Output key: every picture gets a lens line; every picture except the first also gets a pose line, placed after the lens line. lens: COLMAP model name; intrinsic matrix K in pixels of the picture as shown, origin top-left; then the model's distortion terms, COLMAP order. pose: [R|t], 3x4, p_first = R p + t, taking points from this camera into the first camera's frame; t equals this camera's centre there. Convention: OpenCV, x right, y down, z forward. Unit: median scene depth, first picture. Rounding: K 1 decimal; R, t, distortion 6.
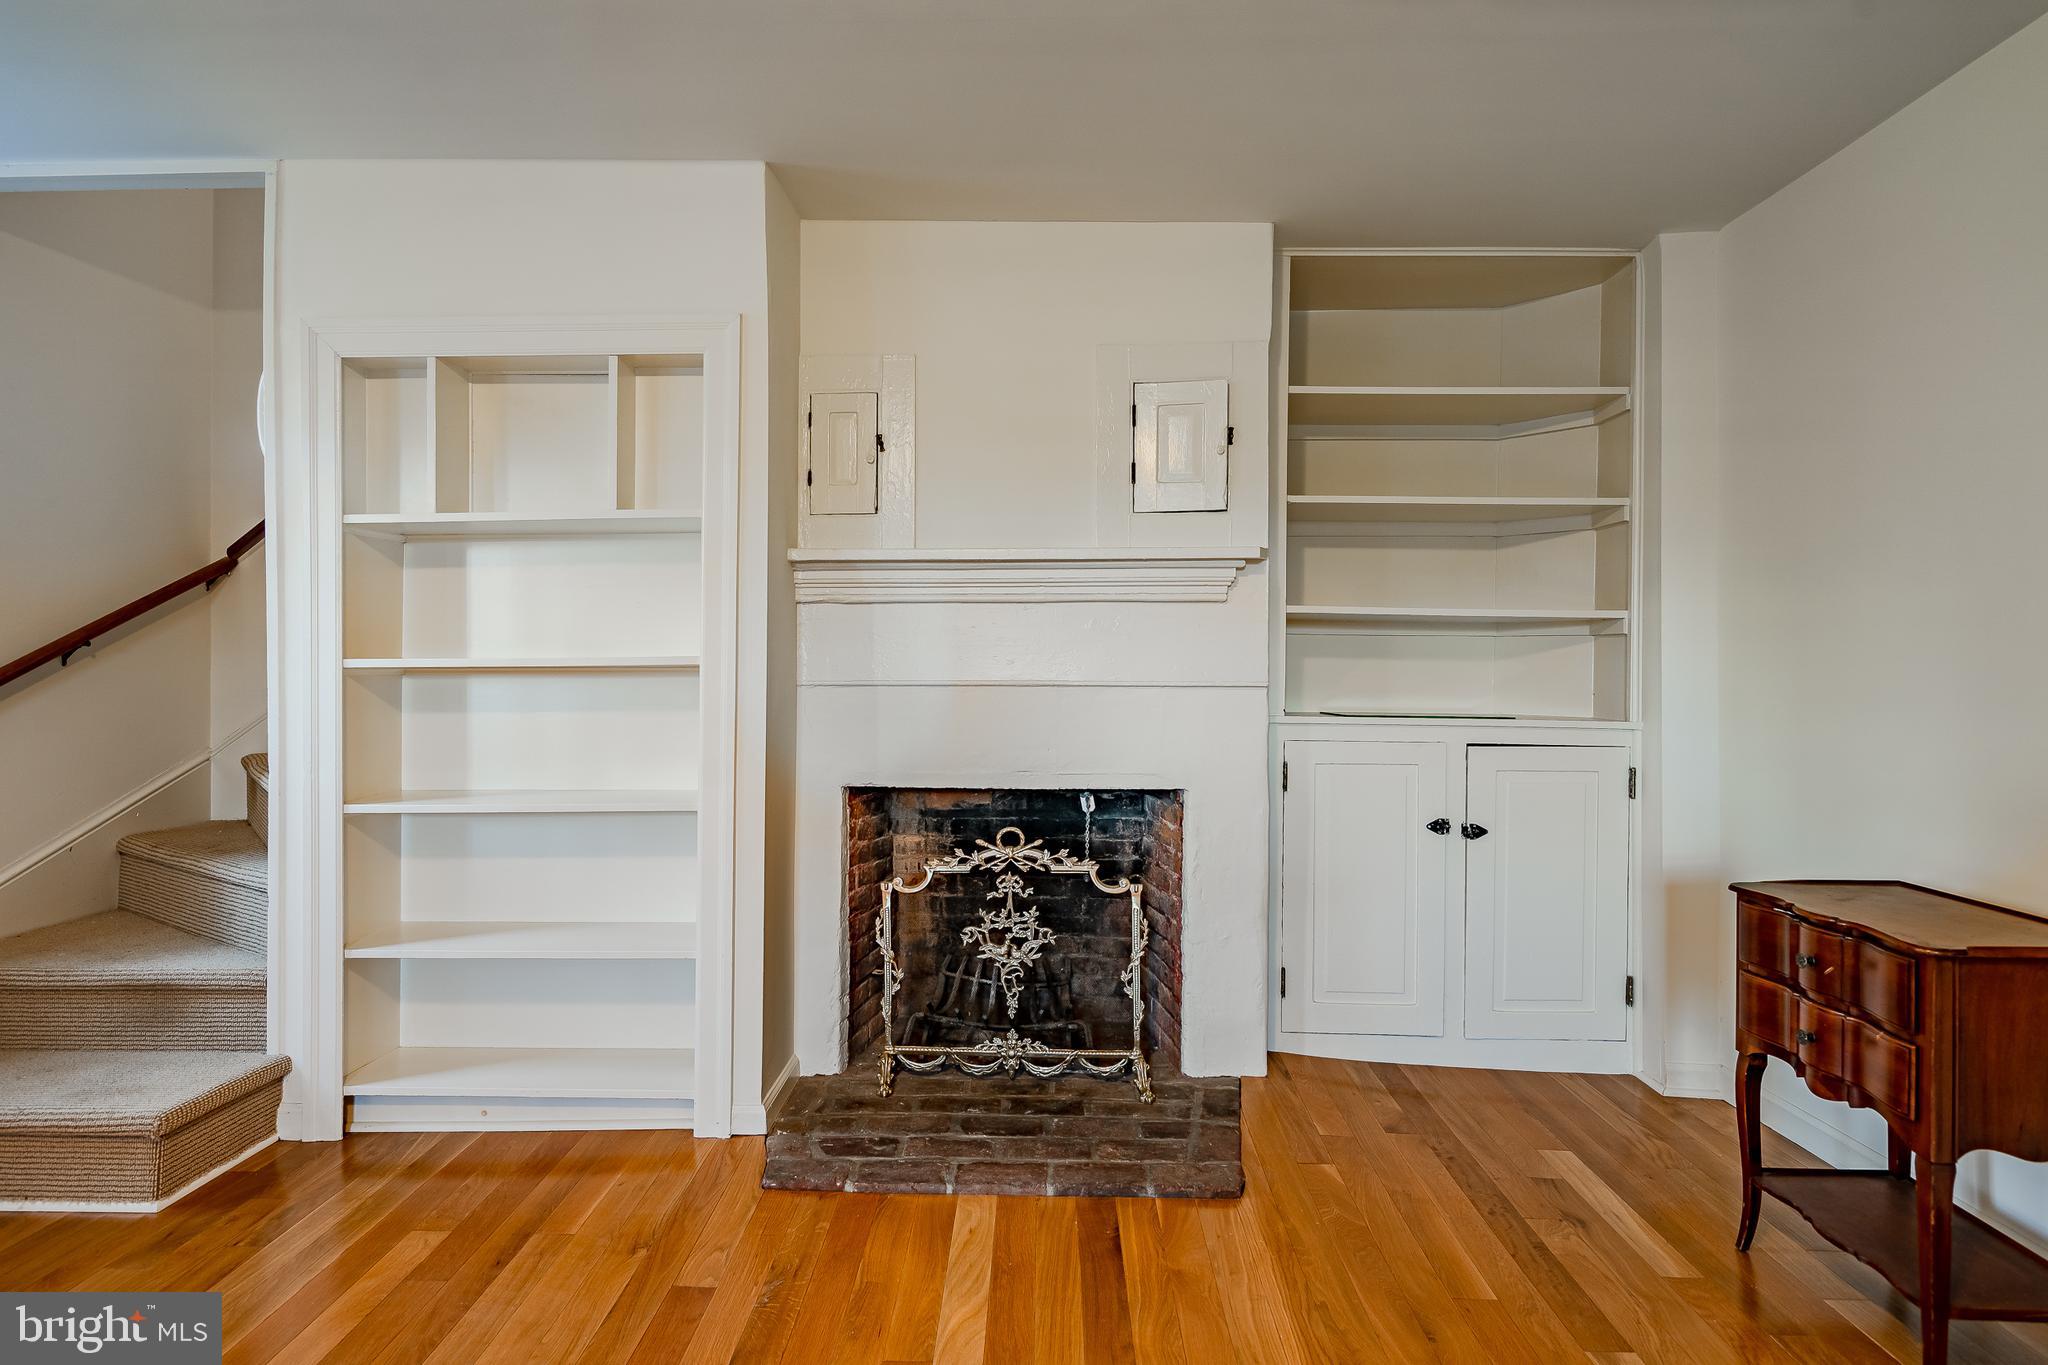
lens RADIAL K [[1054.6, 0, 1014.6], [0, 1054.6, 661.2], [0, 0, 1]] dist [0.000389, -0.000386]
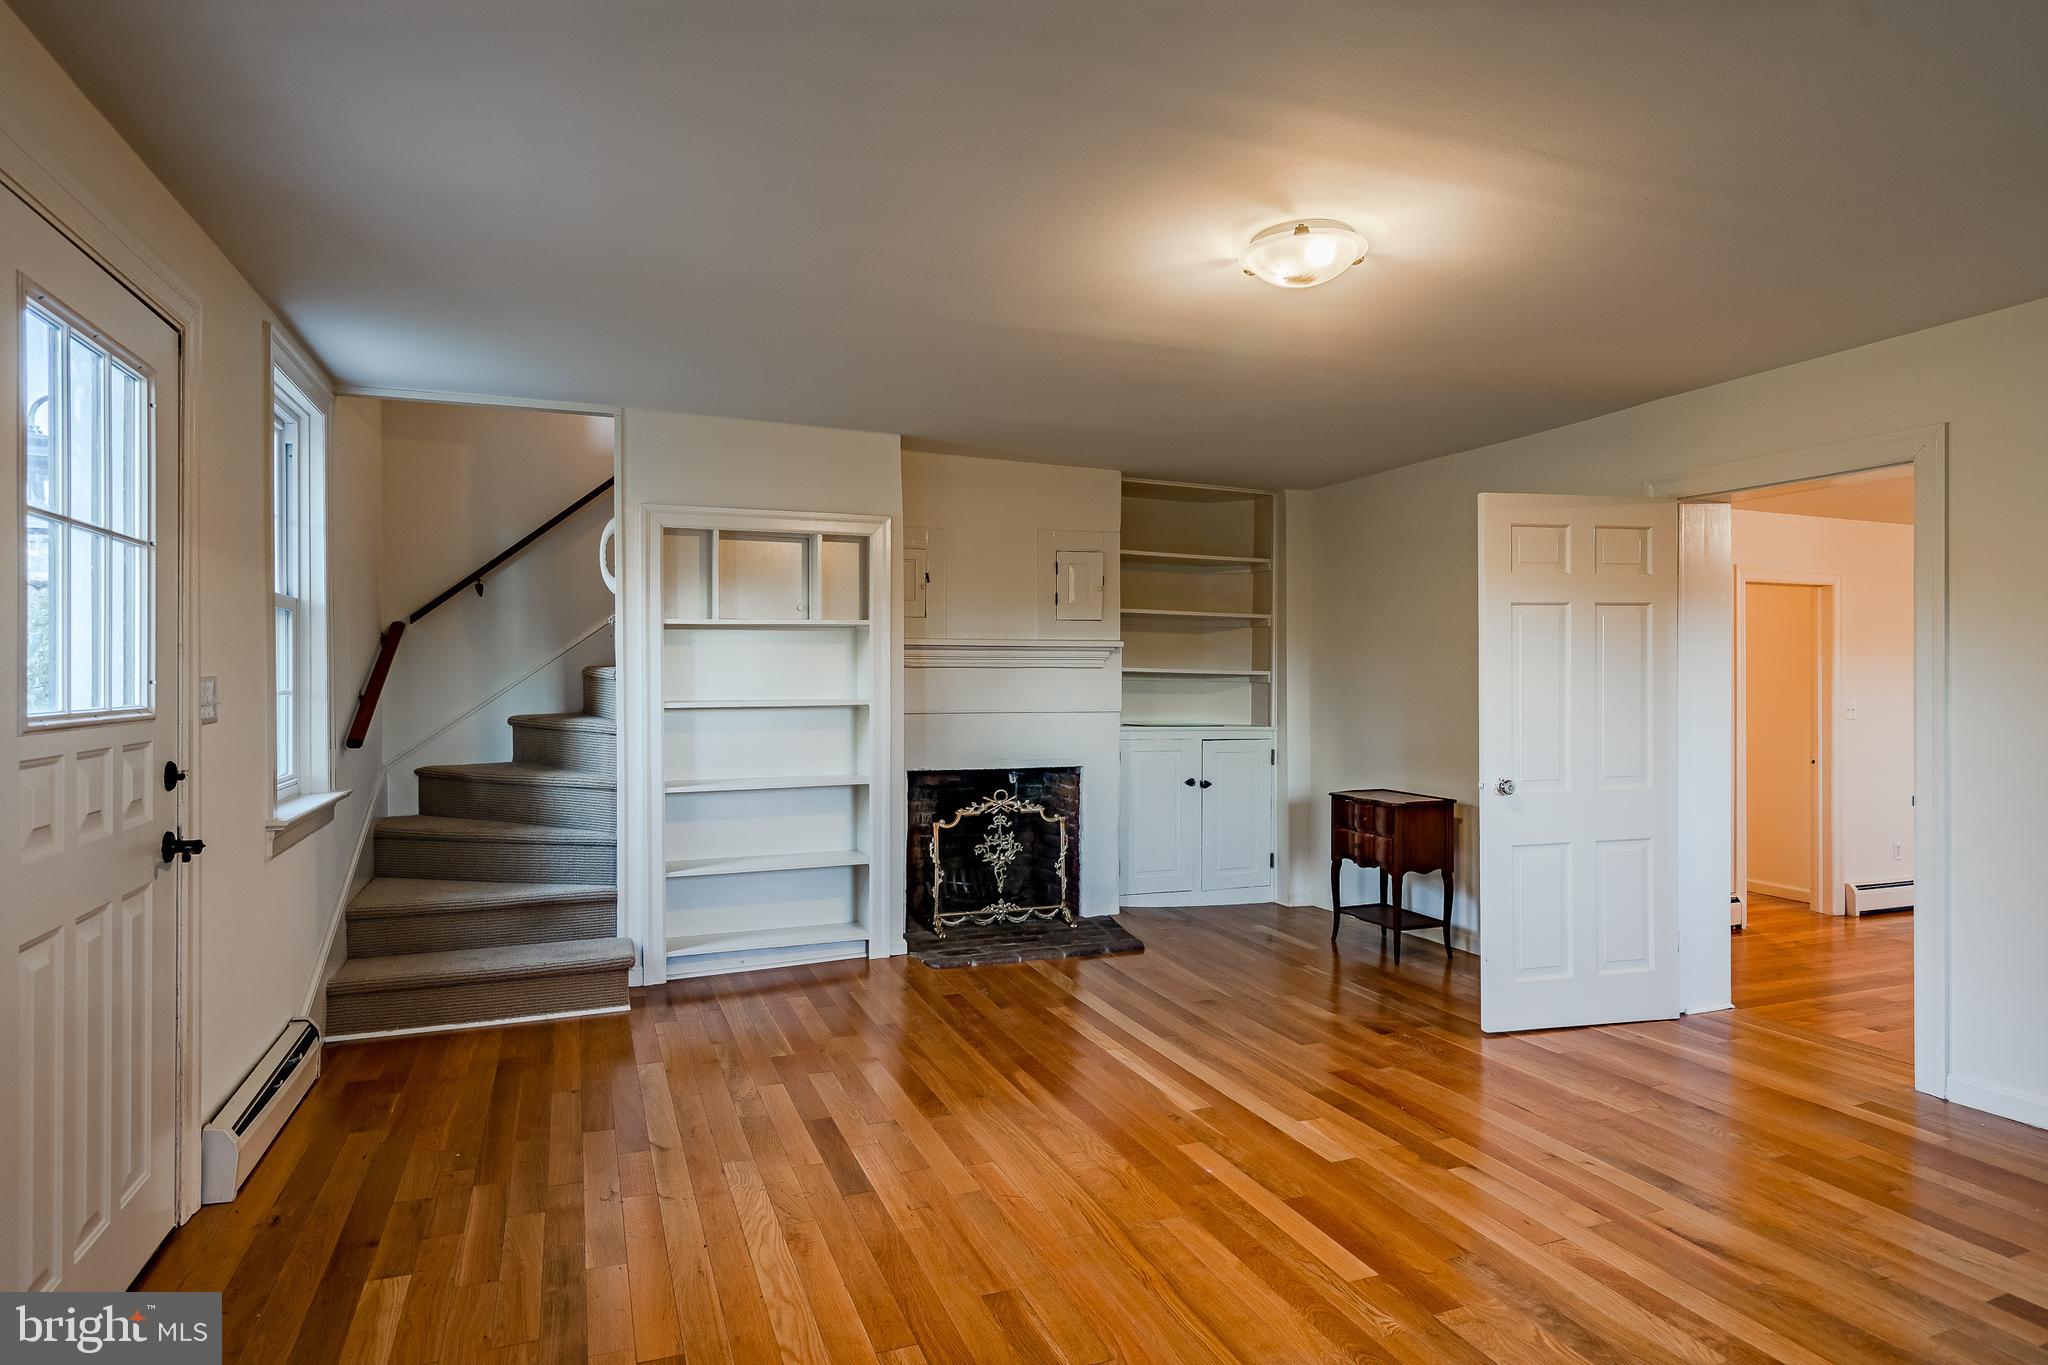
lens RADIAL K [[1114.9, 0, 1015.6], [0, 1114.9, 643.7], [0, 0, 1]] dist [-0.007895, -0.000883]
pose [[0.917912, 0.012418, 0.396590, -0.761193], [-0.004807, 0.999785, -0.020179, -0.059350], [-0.396755, 0.016616, 0.917774, -0.814990]]
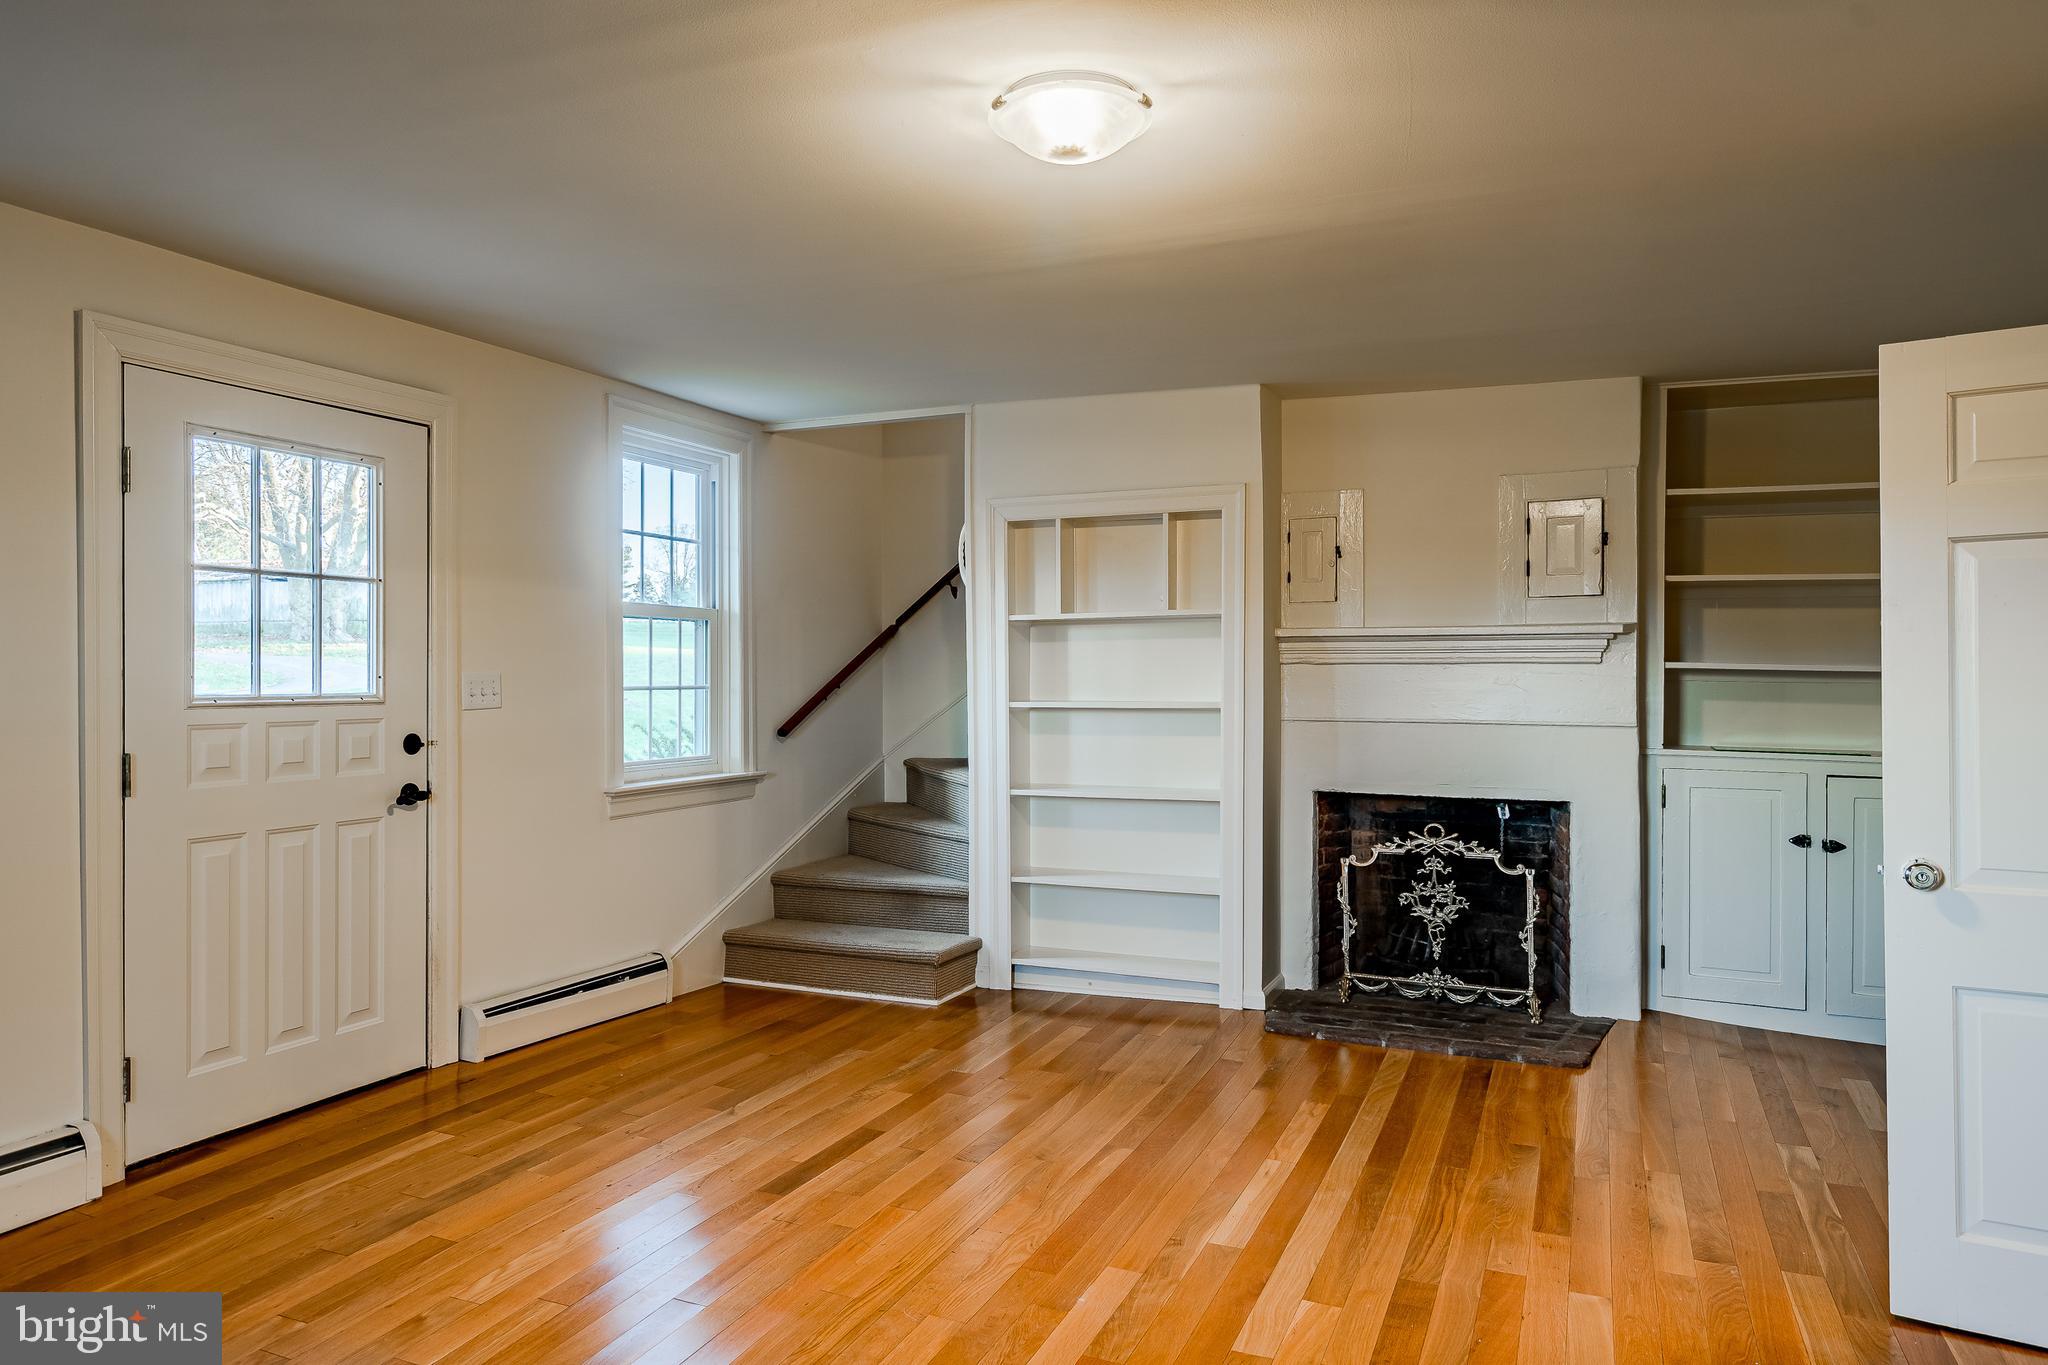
lens RADIAL K [[1317.4, 0, 1009.5], [0, 1317.4, 640.7], [0, 0, 1]] dist [0.003677, -0.000697]
pose [[0.926194, -0.007970, -0.376964, 0.136469], [0.001558, 0.999849, -0.017313, -0.057506], [0.377045, 0.015448, 0.926066, -0.851474]]
